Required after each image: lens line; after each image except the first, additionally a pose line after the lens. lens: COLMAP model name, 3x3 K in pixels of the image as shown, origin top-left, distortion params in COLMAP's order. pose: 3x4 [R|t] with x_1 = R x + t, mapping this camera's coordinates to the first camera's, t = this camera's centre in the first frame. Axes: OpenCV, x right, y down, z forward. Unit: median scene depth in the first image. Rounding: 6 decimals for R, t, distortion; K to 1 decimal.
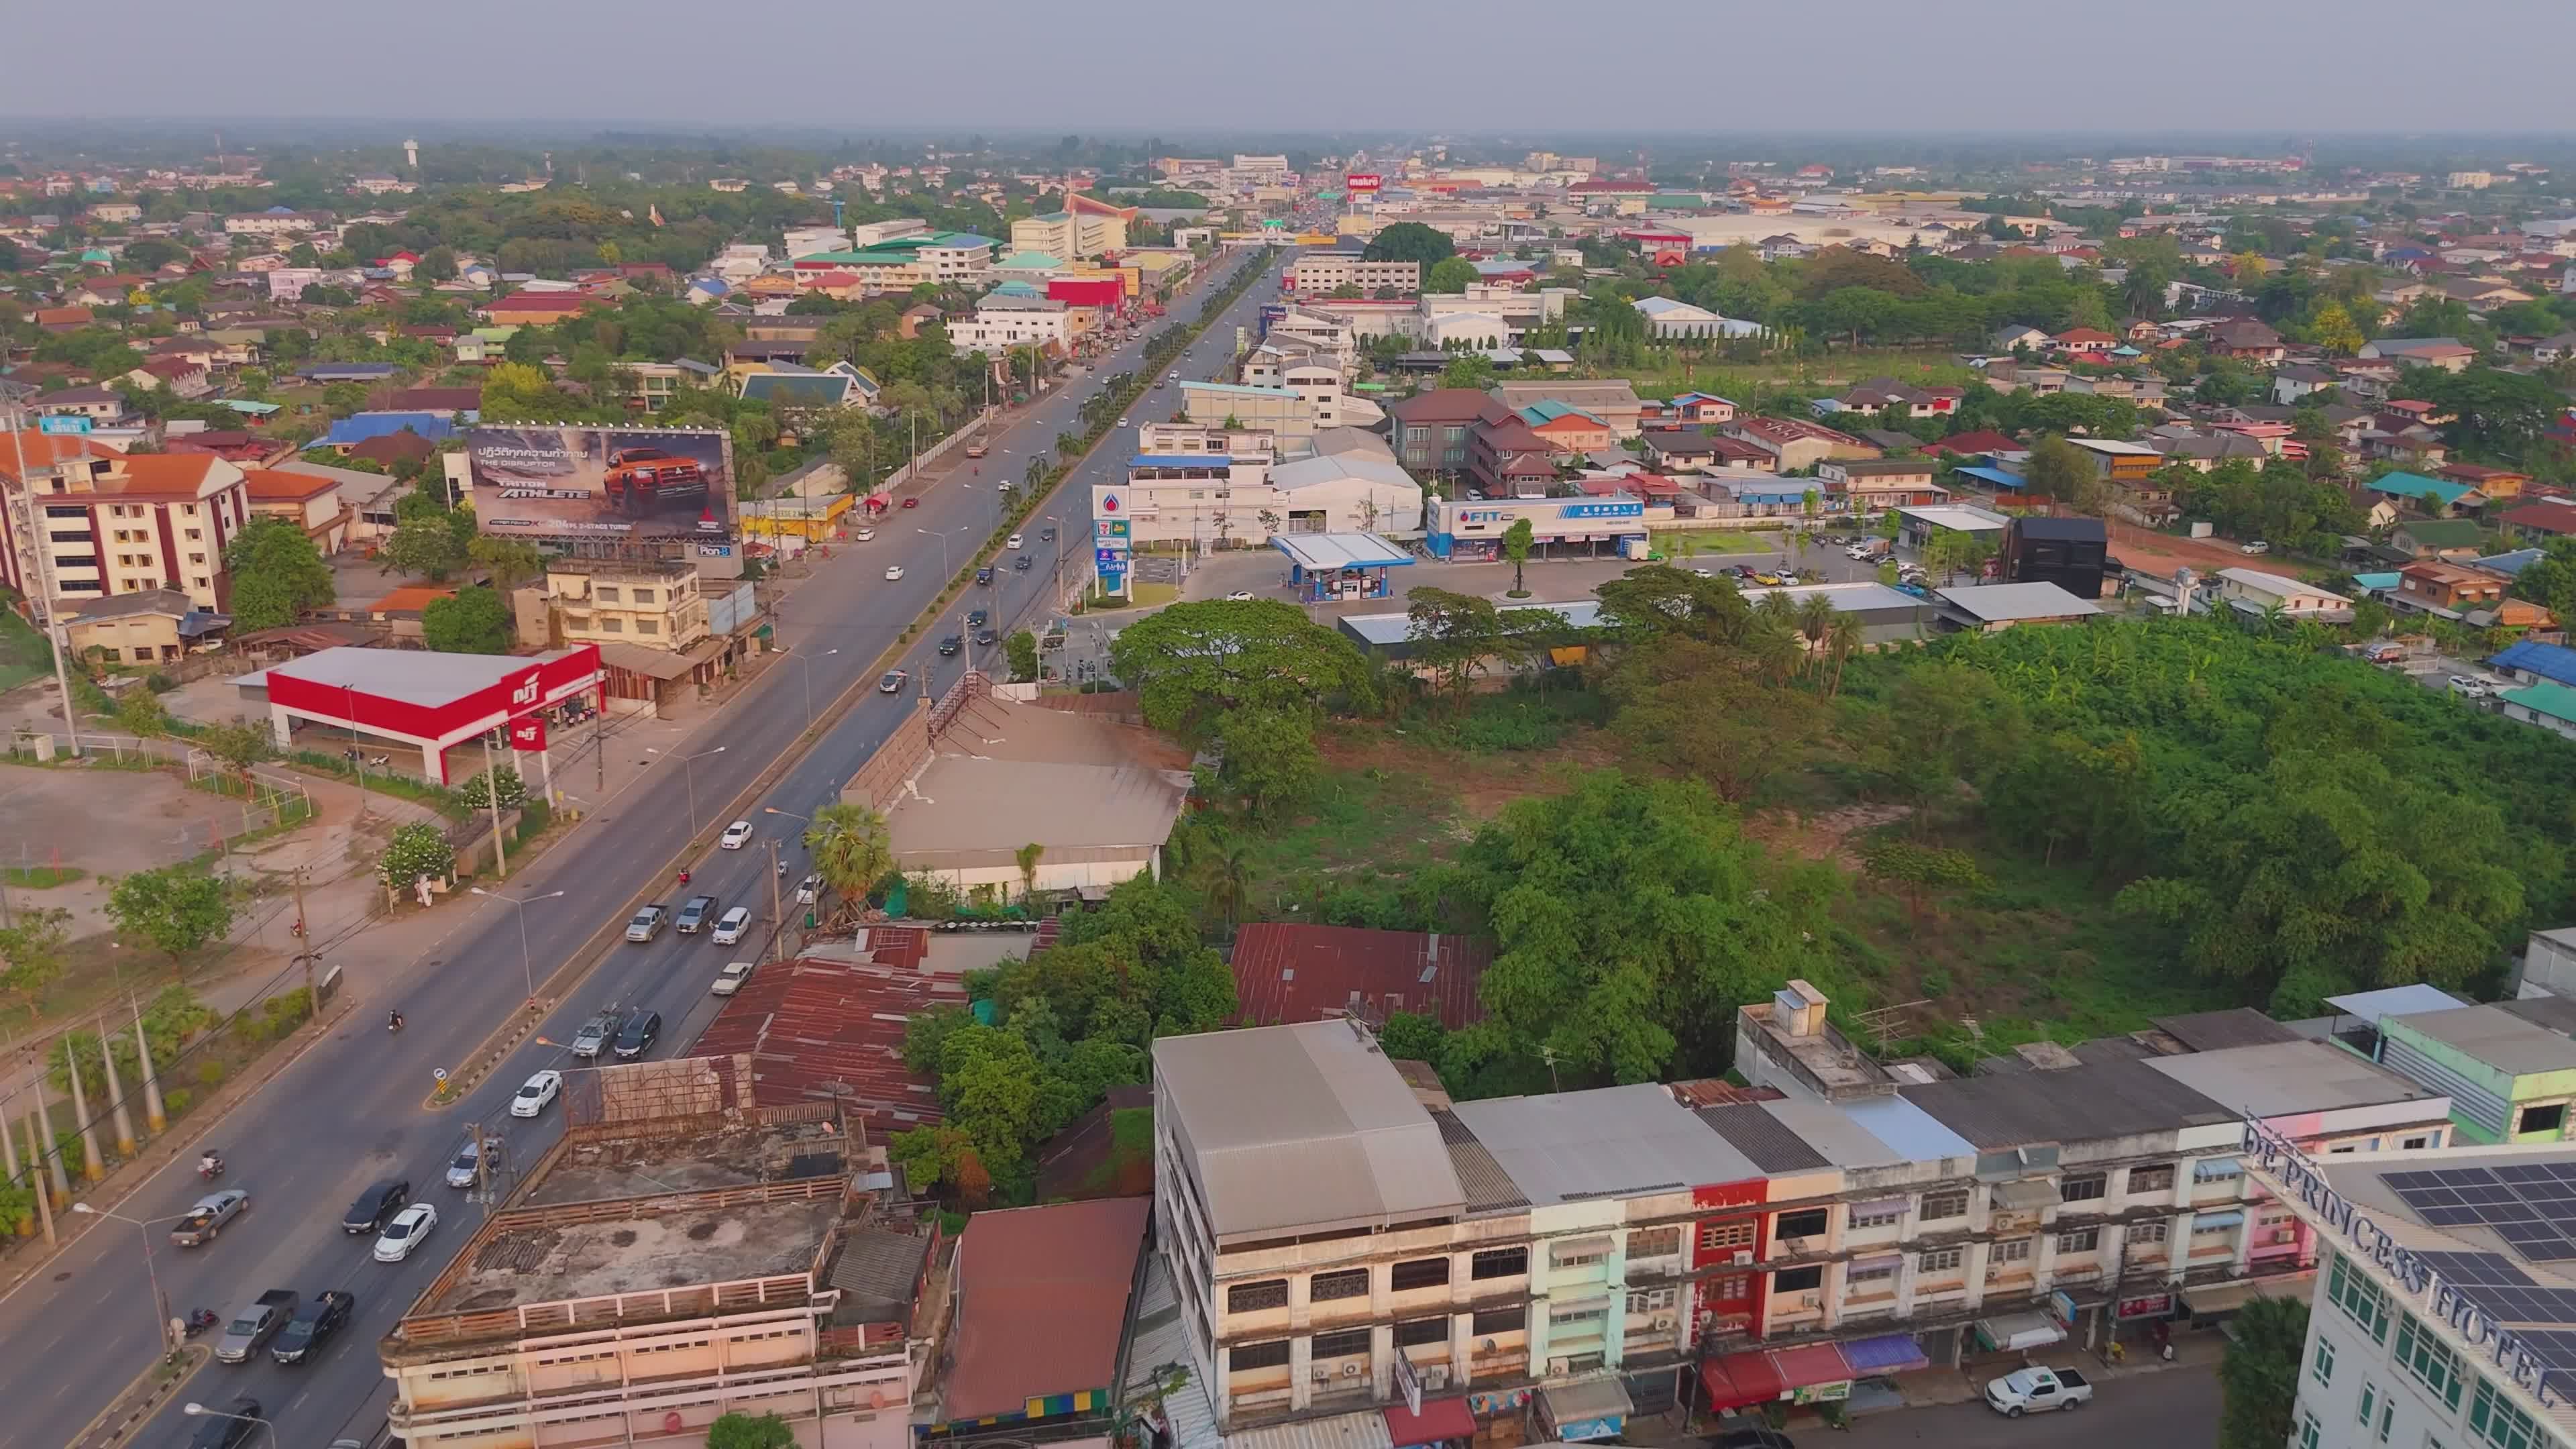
lens RADIAL K [[1911.0, 0, 1287.2], [0, 1911.0, 723.6], [0, 0, 1]] dist [0.063210, -0.048086]
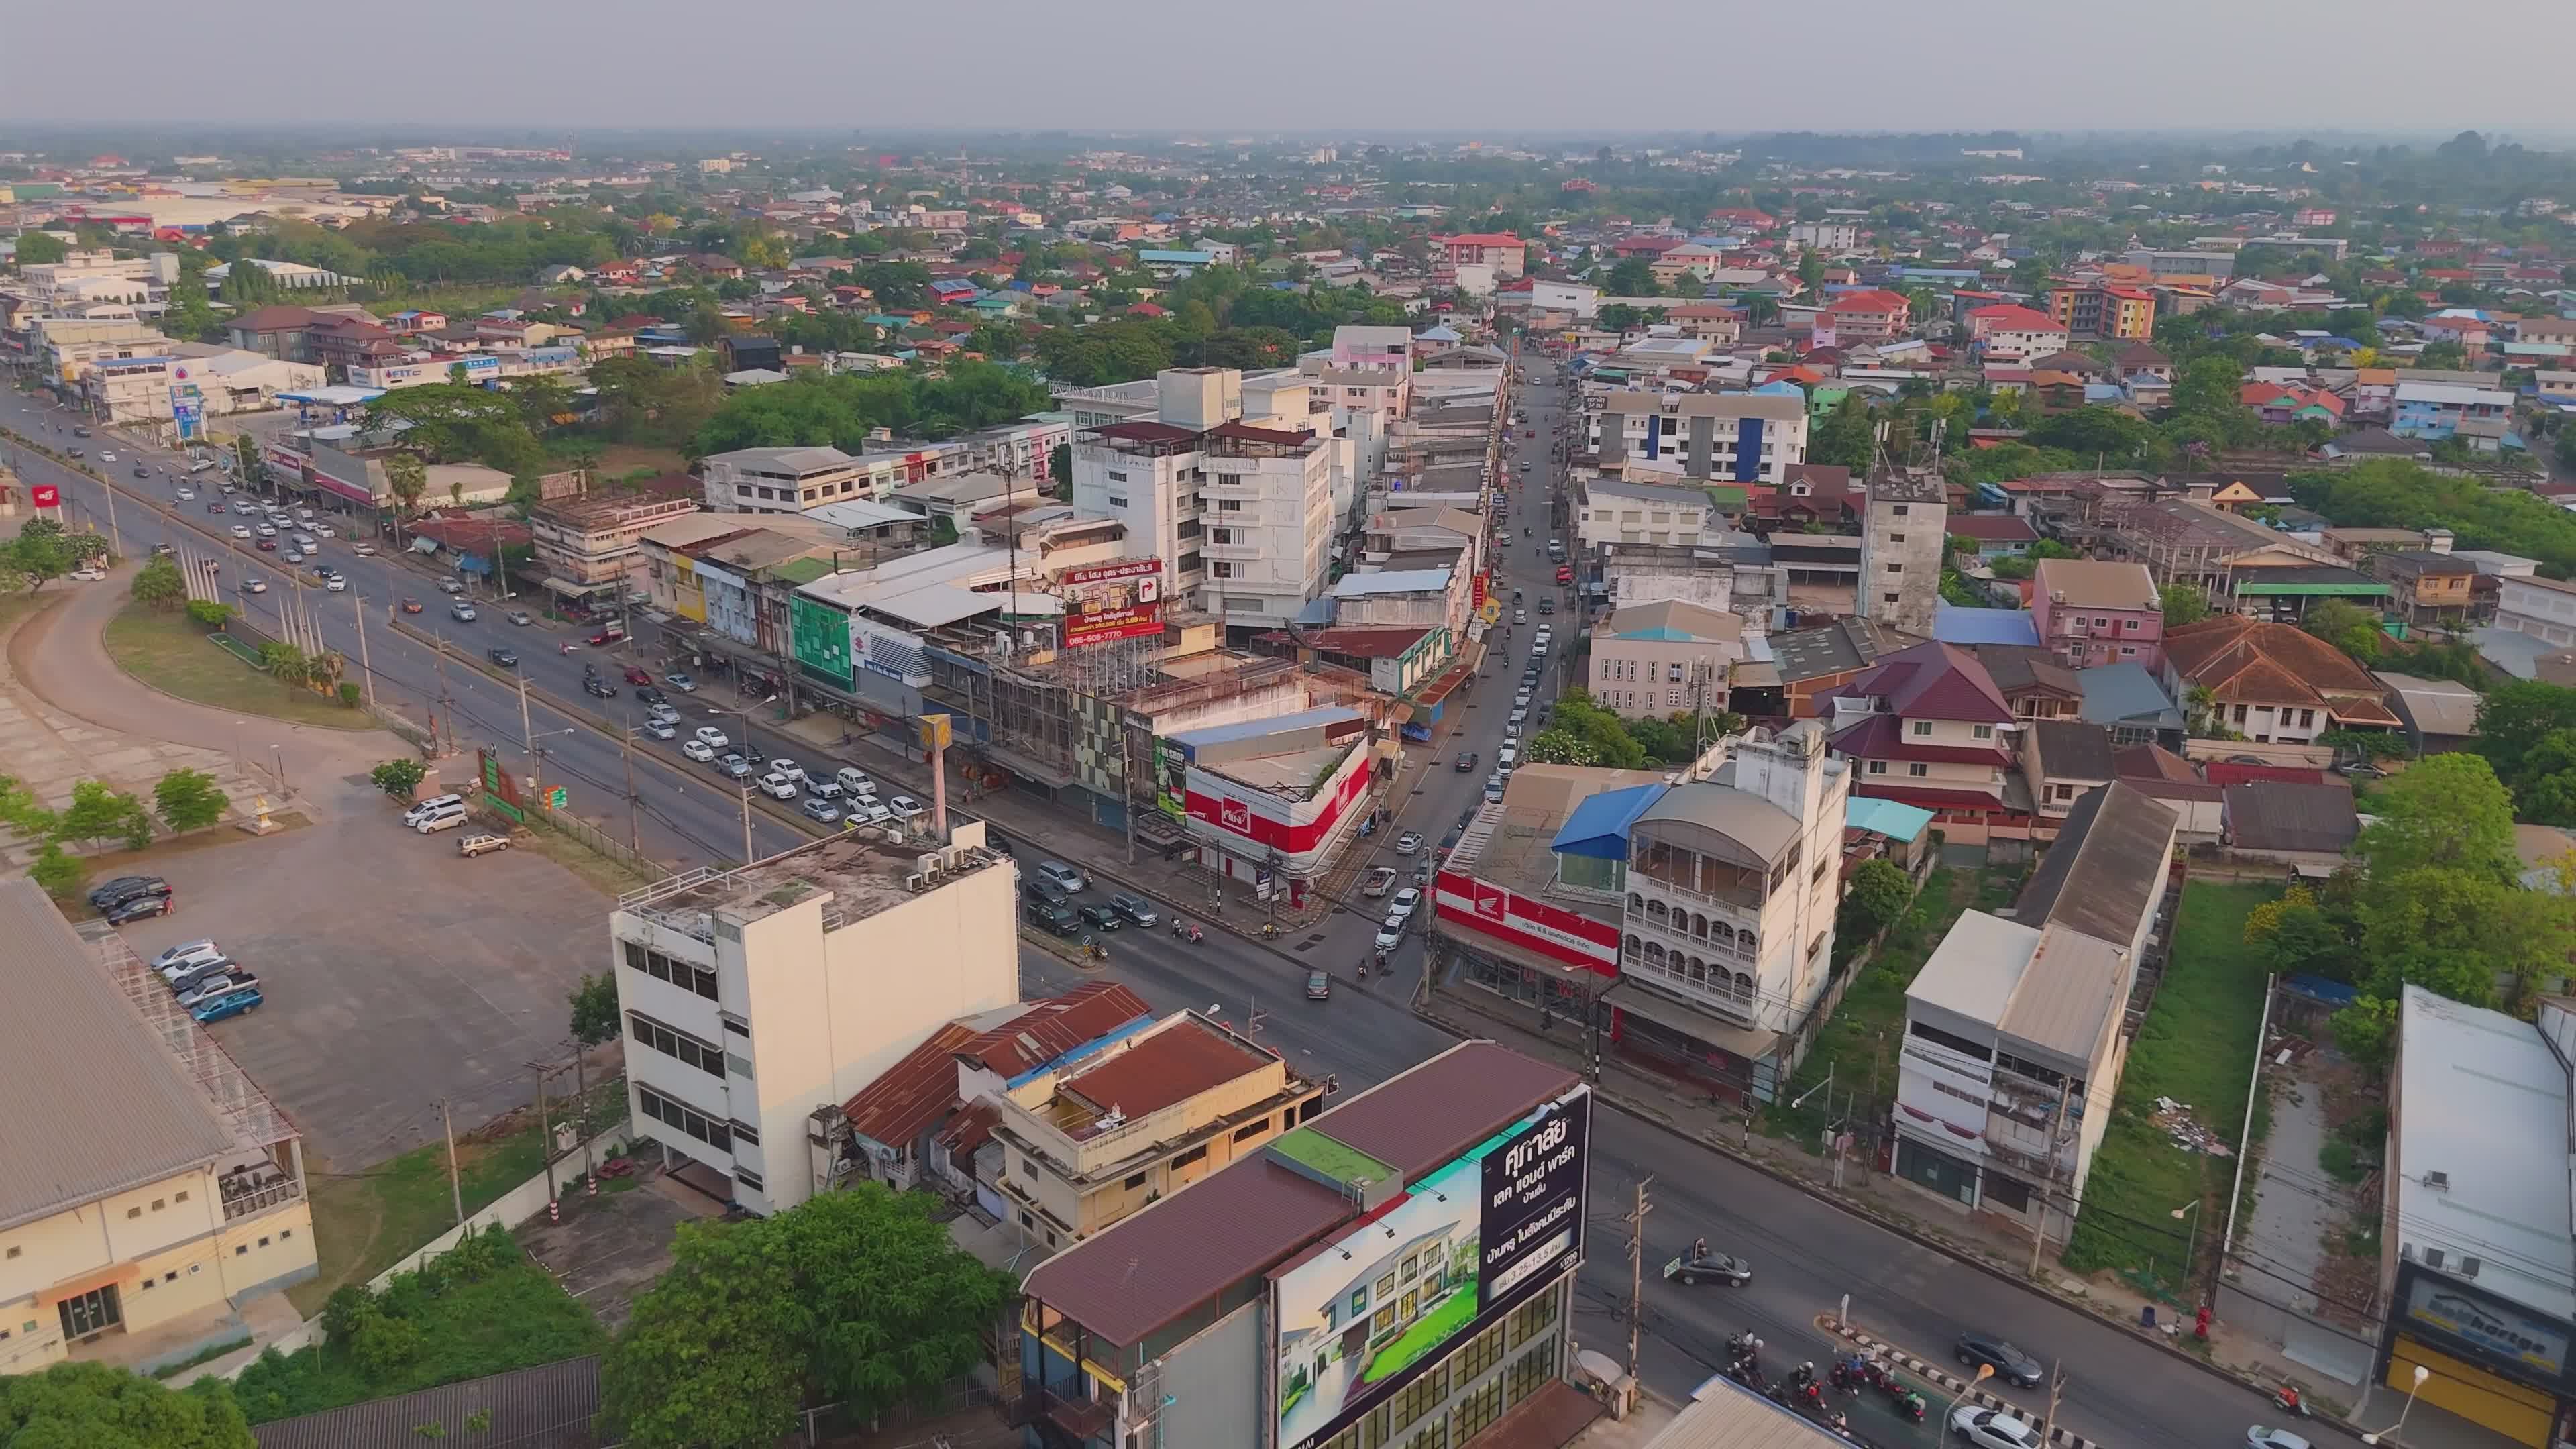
lens RADIAL K [[1911.0, 0, 1285.5], [0, 1911.0, 718.5], [0, 0, 1]] dist [0.063210, -0.048086]
pose [[0.675308, -0.222375, 0.703213, -0.245817], [0.221615, 0.970583, 0.094104, 0.073281], [-0.703453, 0.092293, 0.704724, -0.238091]]
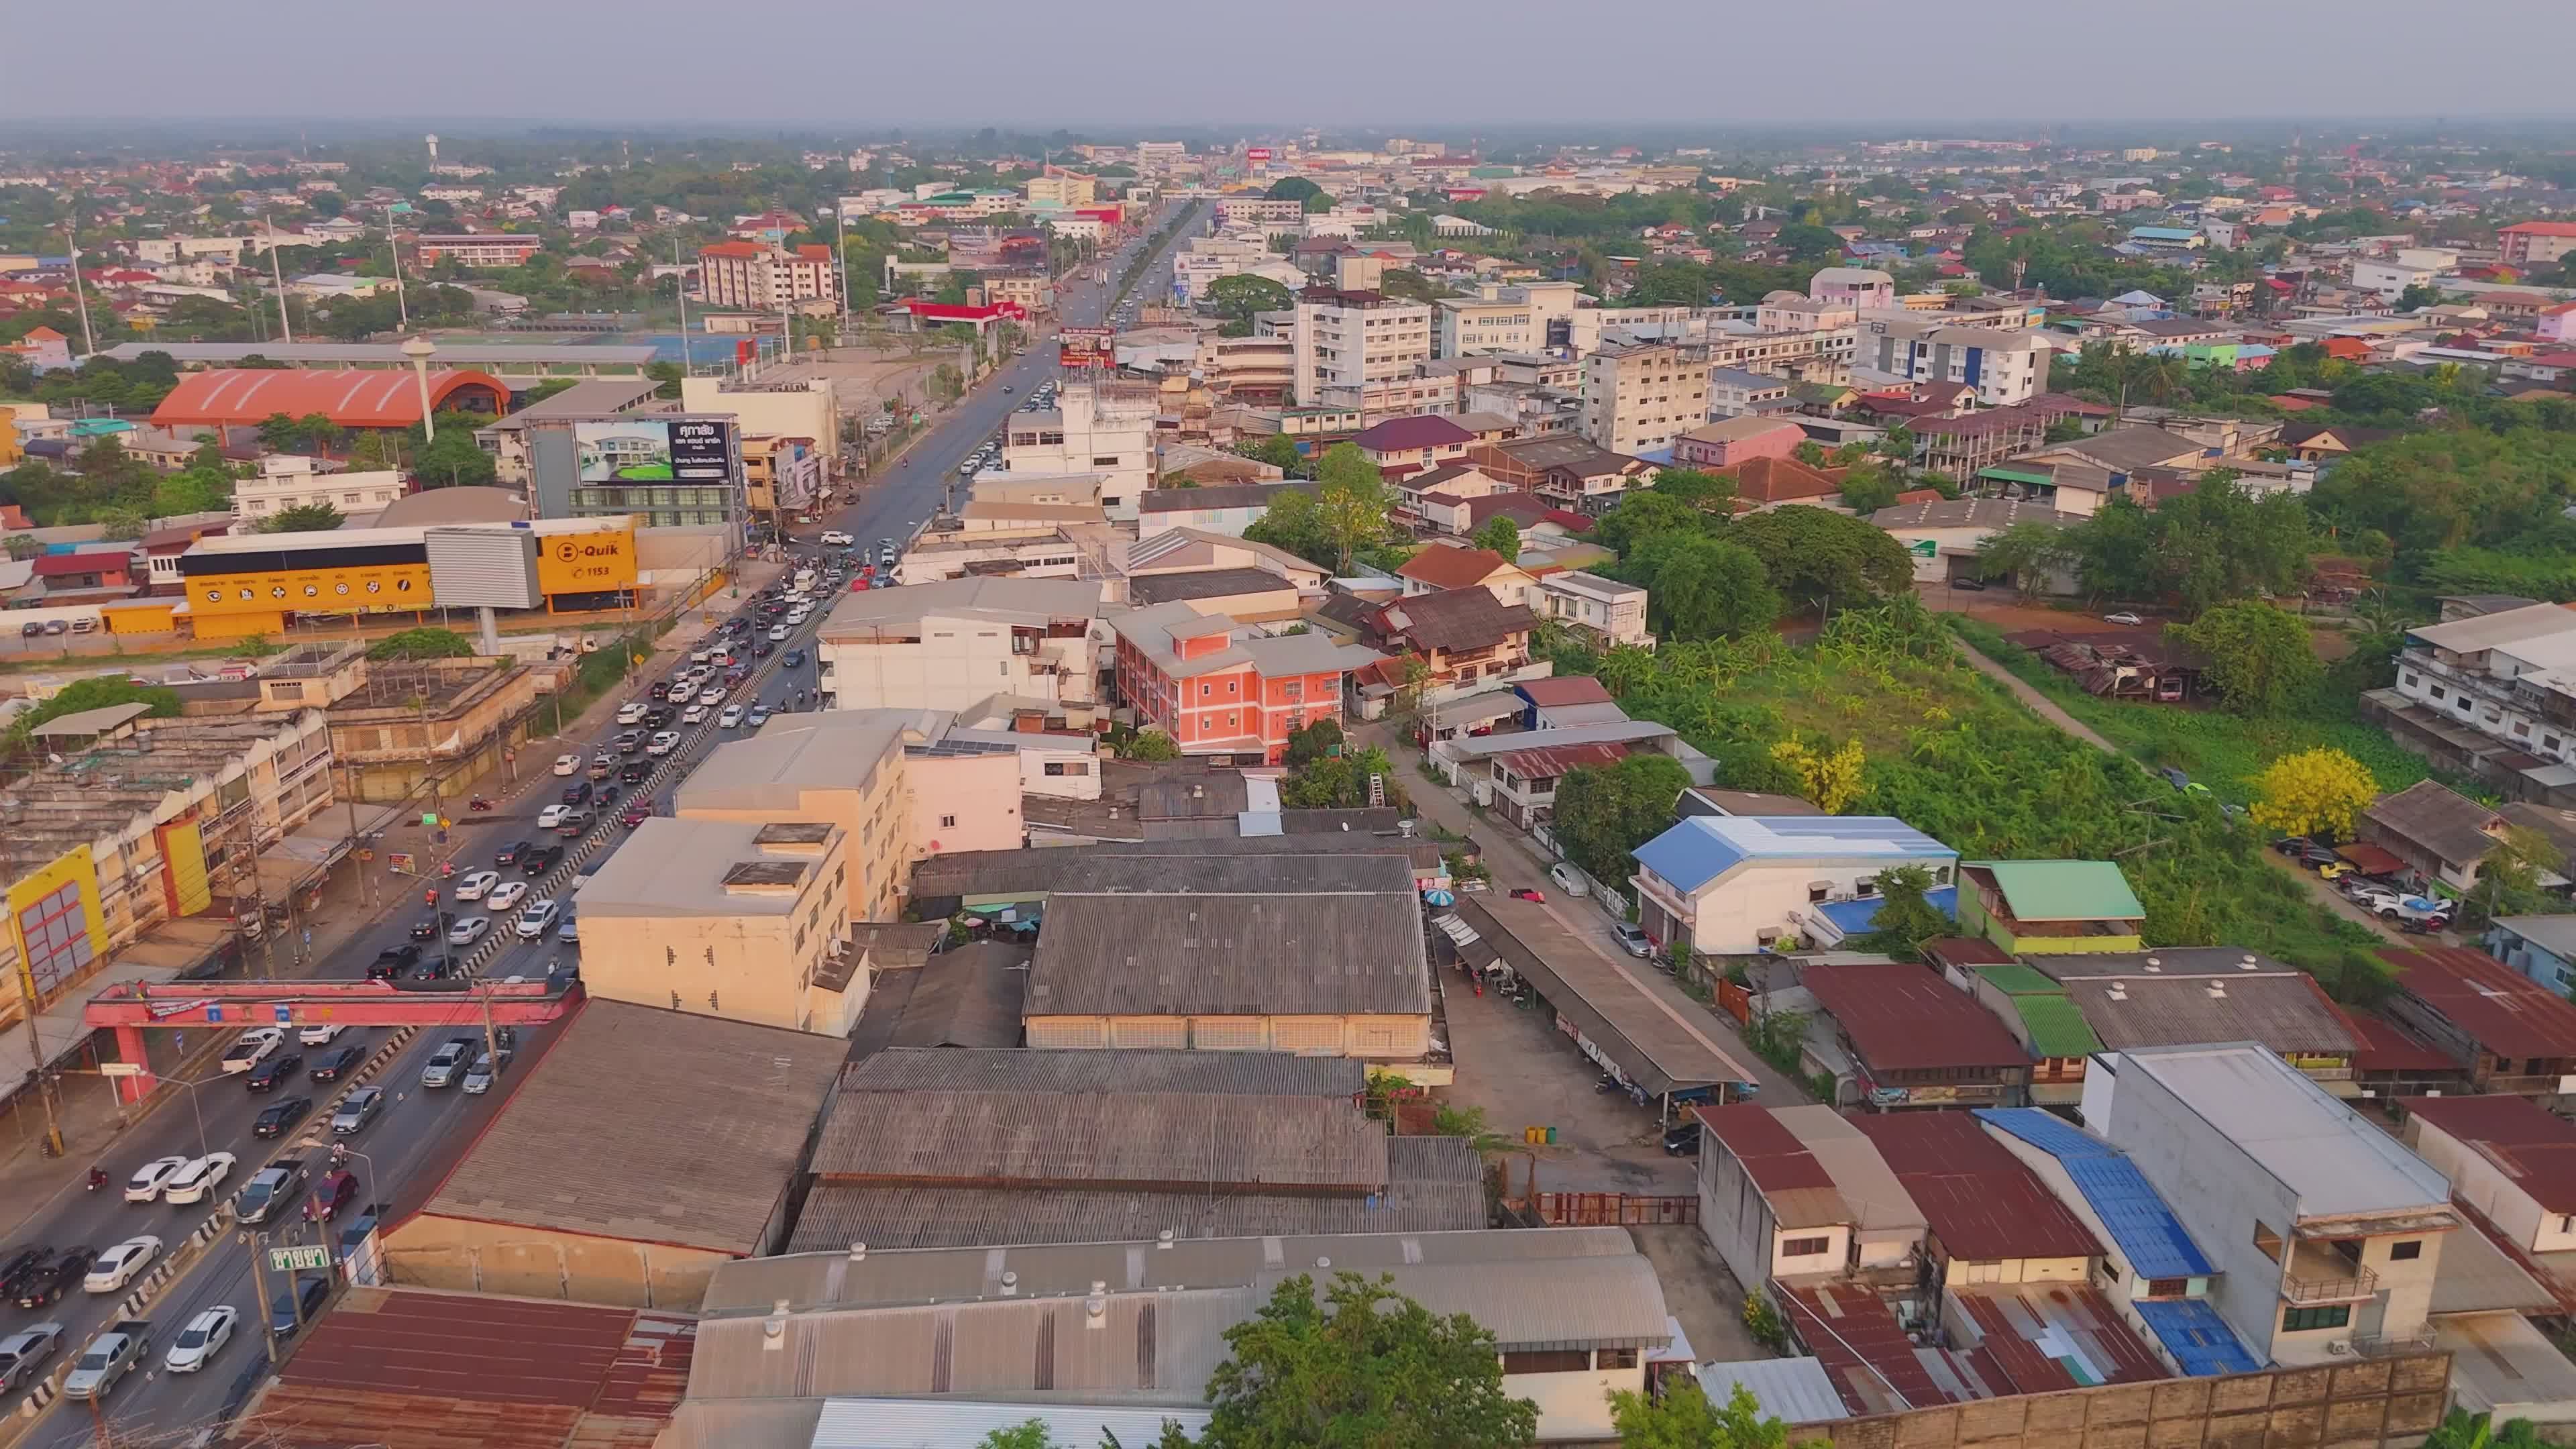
lens RADIAL K [[1911.0, 0, 1283.0], [0, 1911.0, 719.7], [0, 0, 1]] dist [0.063210, -0.048086]
pose [[0.998083, -0.025044, 0.056604, -0.045840], [0.024968, 0.999686, 0.002042, 0.183201], [-0.056637, -0.000625, 0.998395, -0.575677]]
